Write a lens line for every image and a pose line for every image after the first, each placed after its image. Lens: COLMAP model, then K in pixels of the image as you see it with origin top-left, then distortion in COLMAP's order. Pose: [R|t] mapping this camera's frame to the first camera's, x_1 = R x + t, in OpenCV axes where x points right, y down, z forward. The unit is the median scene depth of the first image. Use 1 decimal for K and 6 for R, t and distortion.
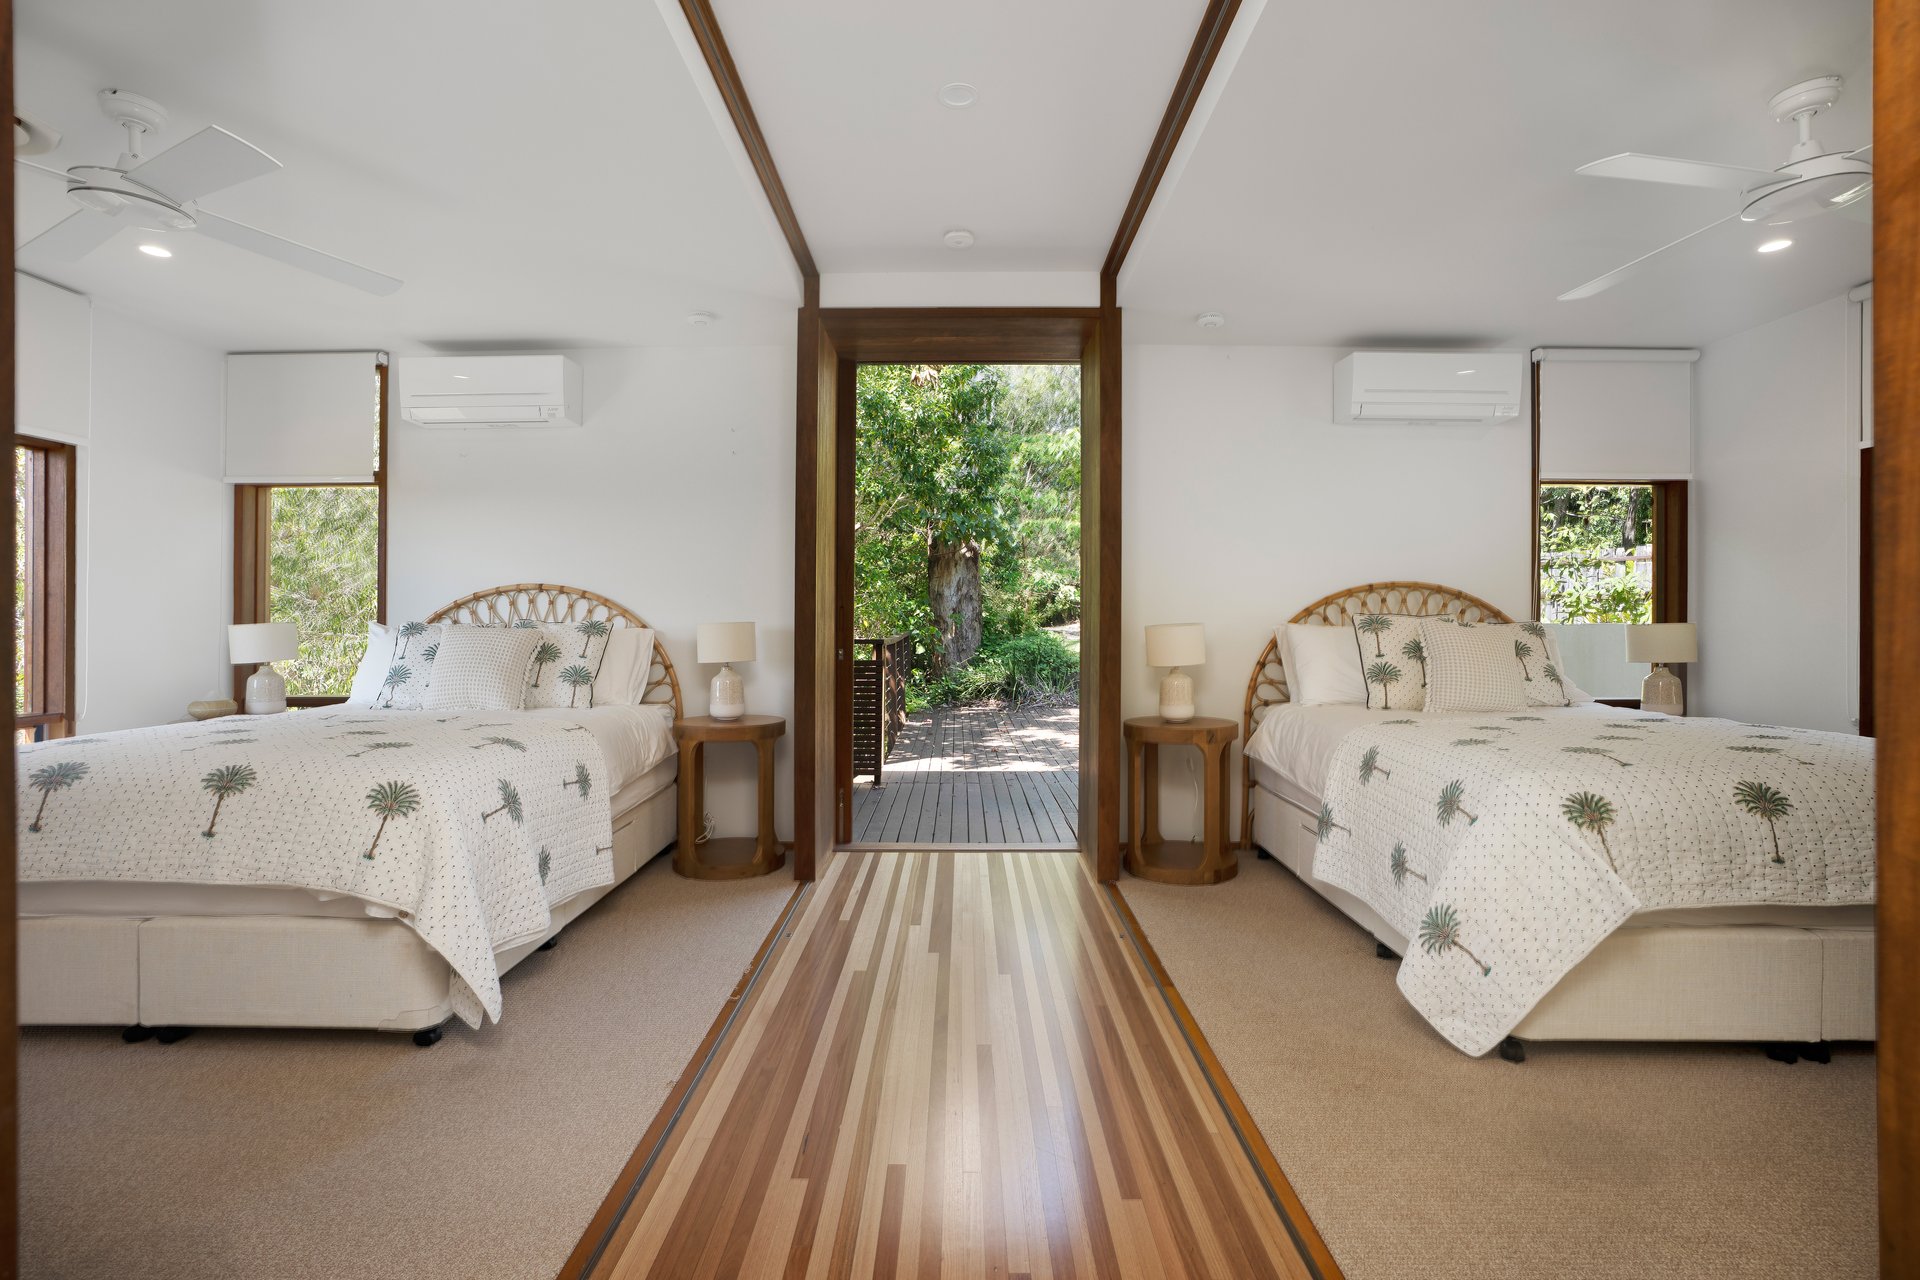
lens RADIAL K [[890.4, 0, 961.0], [0, 890.4, 630.5], [0, 0, 1]] dist [-0.060337, 0.023314]
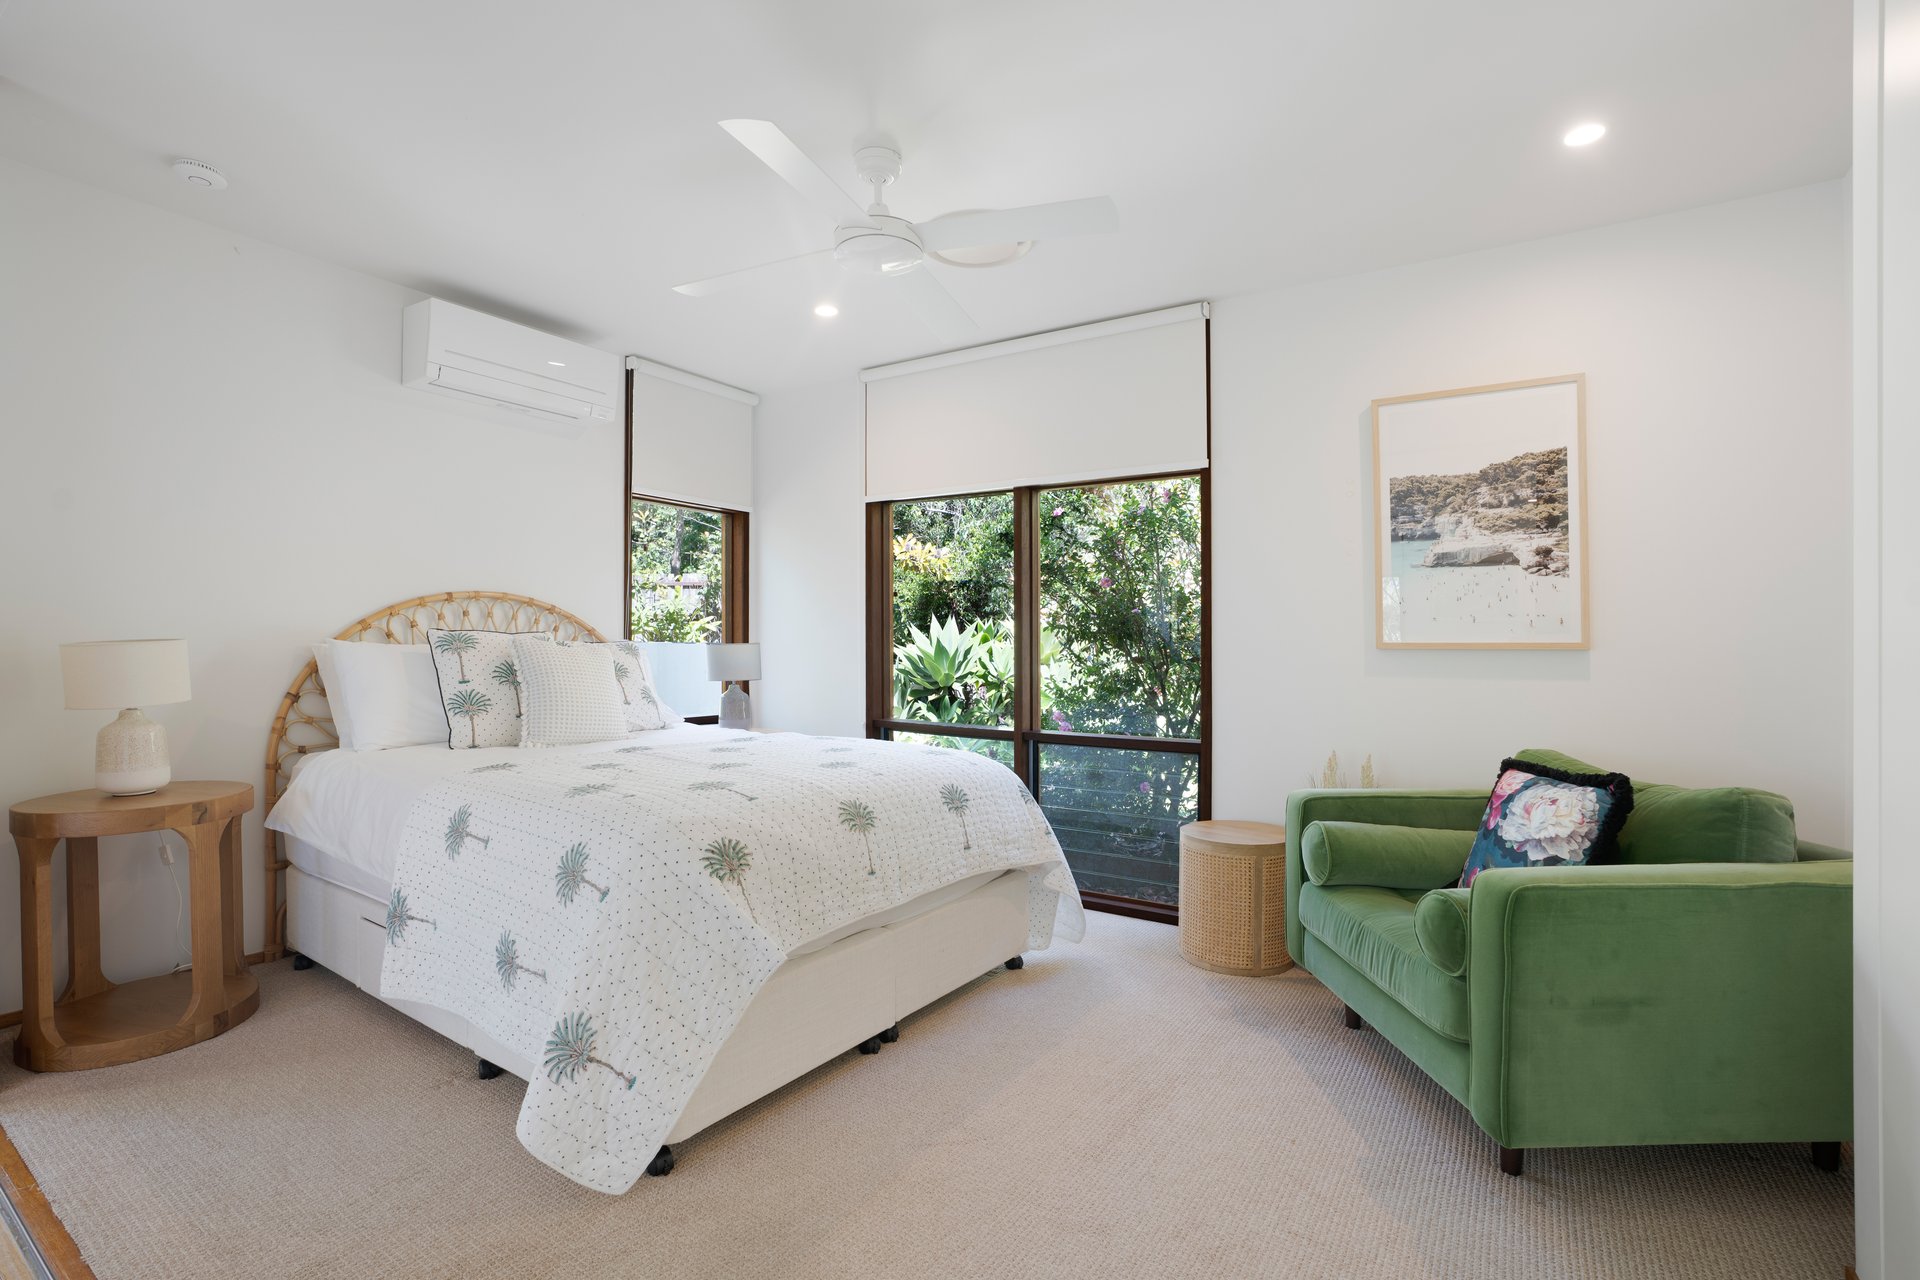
lens RADIAL K [[886.4, 0, 961.3], [0, 886.4, 669.7], [0, 0, 1]] dist [-0.065835, 0.028397]
pose [[0.556186, -0.017680, 0.830870, 0.066183], [-0.005176, 0.999681, 0.024737, -0.003987], [-0.831042, -0.018059, 0.555917, 0.173087]]
